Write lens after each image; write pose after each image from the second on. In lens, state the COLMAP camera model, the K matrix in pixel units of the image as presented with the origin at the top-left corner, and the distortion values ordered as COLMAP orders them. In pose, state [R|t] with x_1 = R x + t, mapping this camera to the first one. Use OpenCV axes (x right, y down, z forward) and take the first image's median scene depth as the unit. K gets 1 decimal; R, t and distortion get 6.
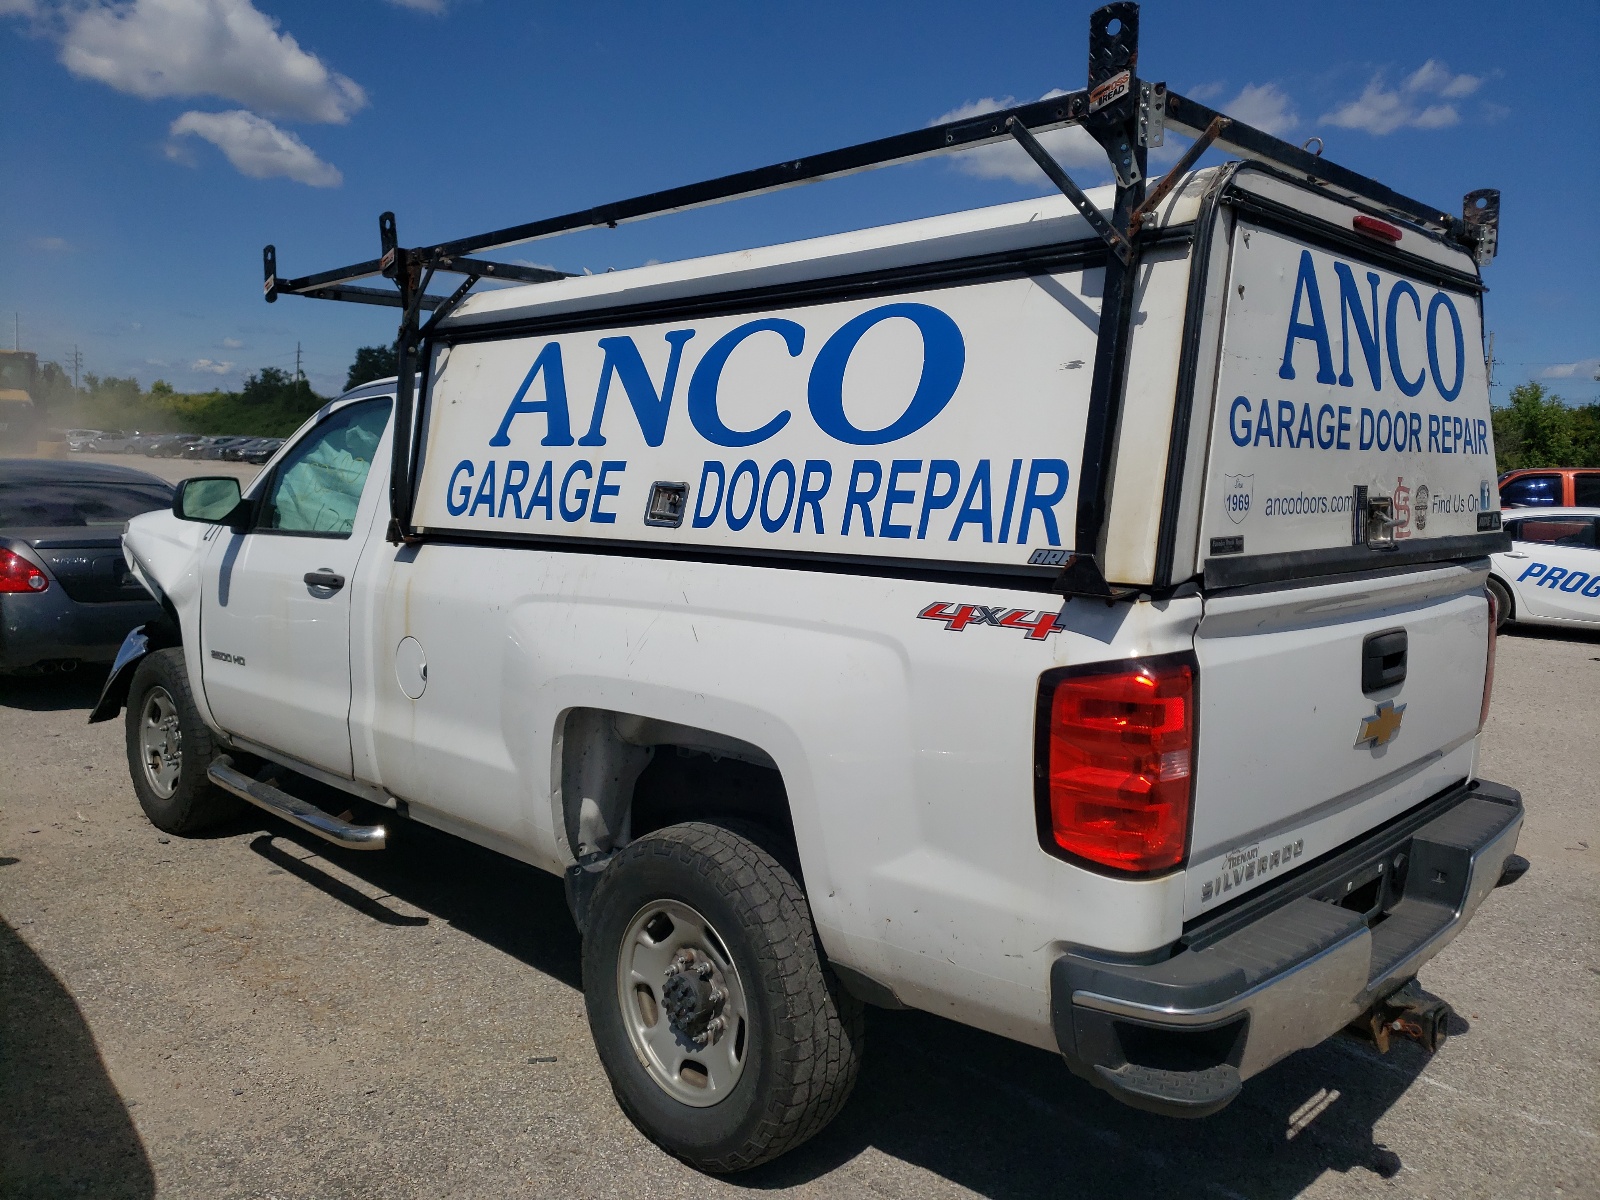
lens RADIAL K [[1229.9, 0, 797.4], [0, 1229.9, 597.5], [0, 0, 1]] dist [0.027629, -0.014535]
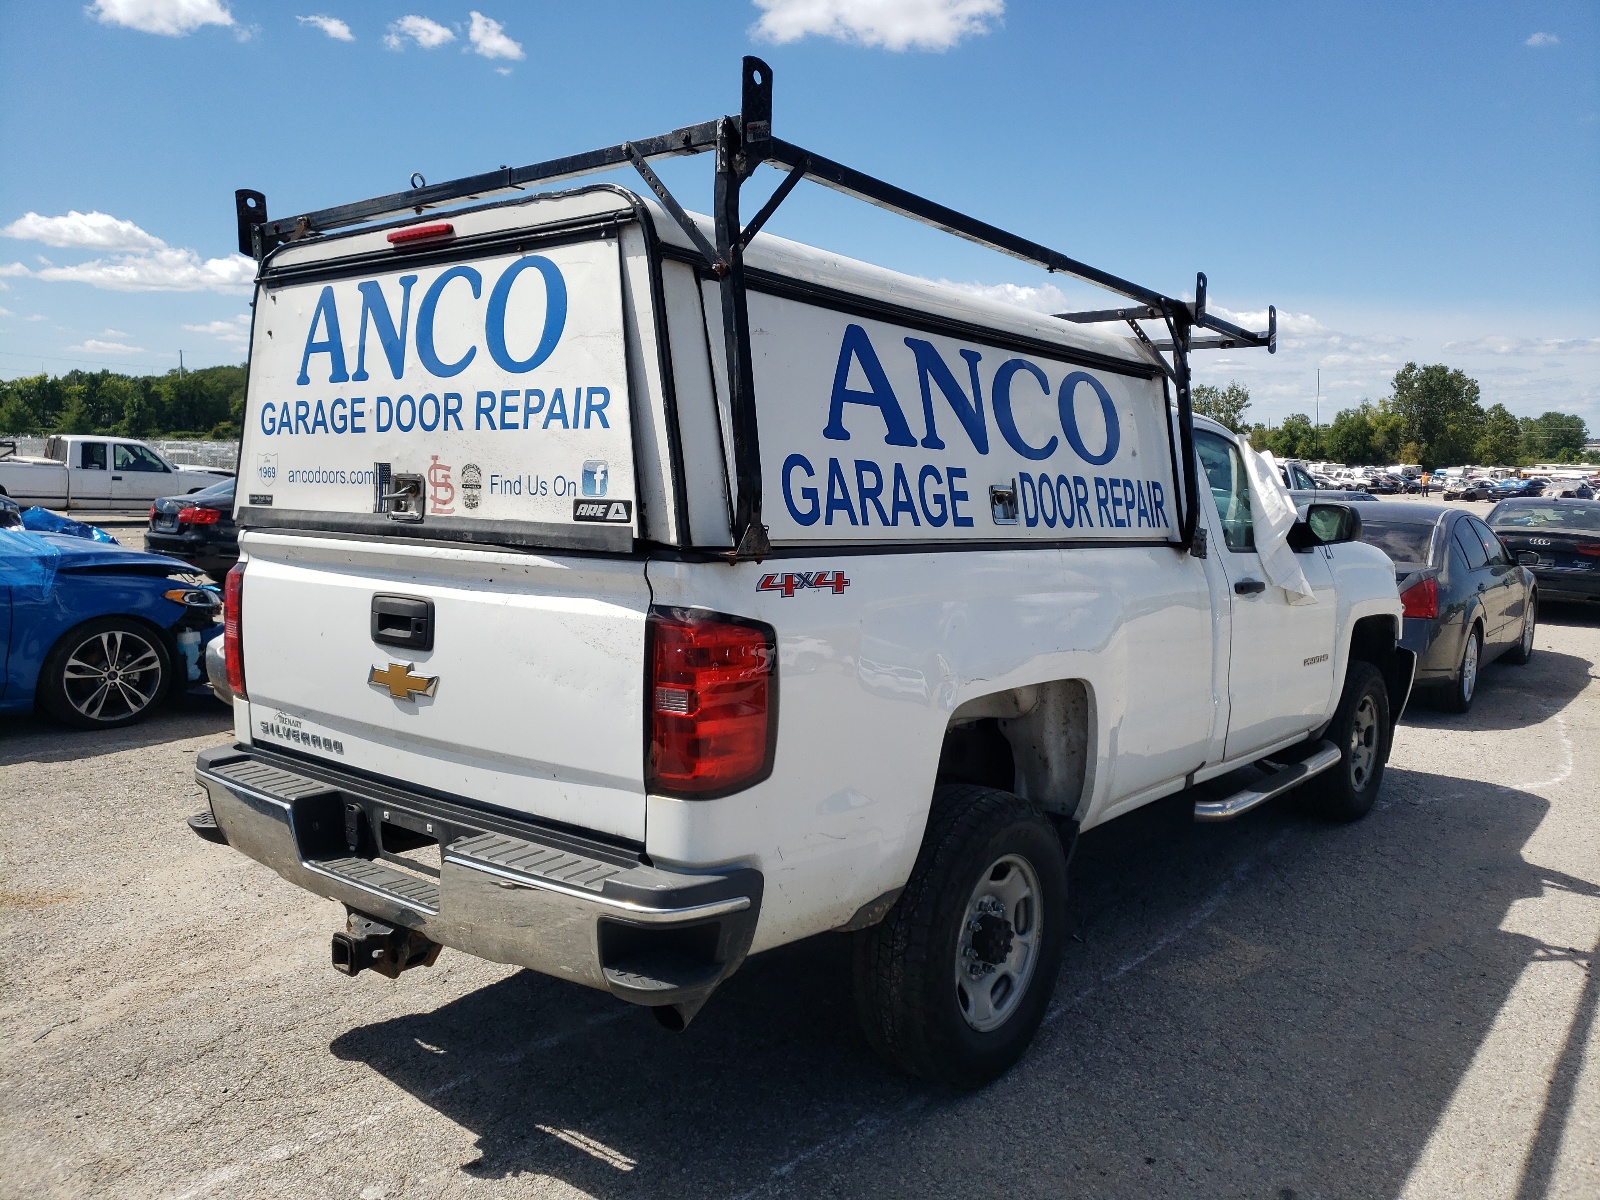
lens RADIAL K [[1229.9, 0, 797.0], [0, 1229.9, 601.1], [0, 0, 1]] dist [0.027629, -0.014535]
pose [[0.112523, 0.082993, -0.990177, 1.705797], [-0.124591, 0.989820, 0.068805, -0.092613], [0.985807, 0.115625, 0.121718, 1.292165]]
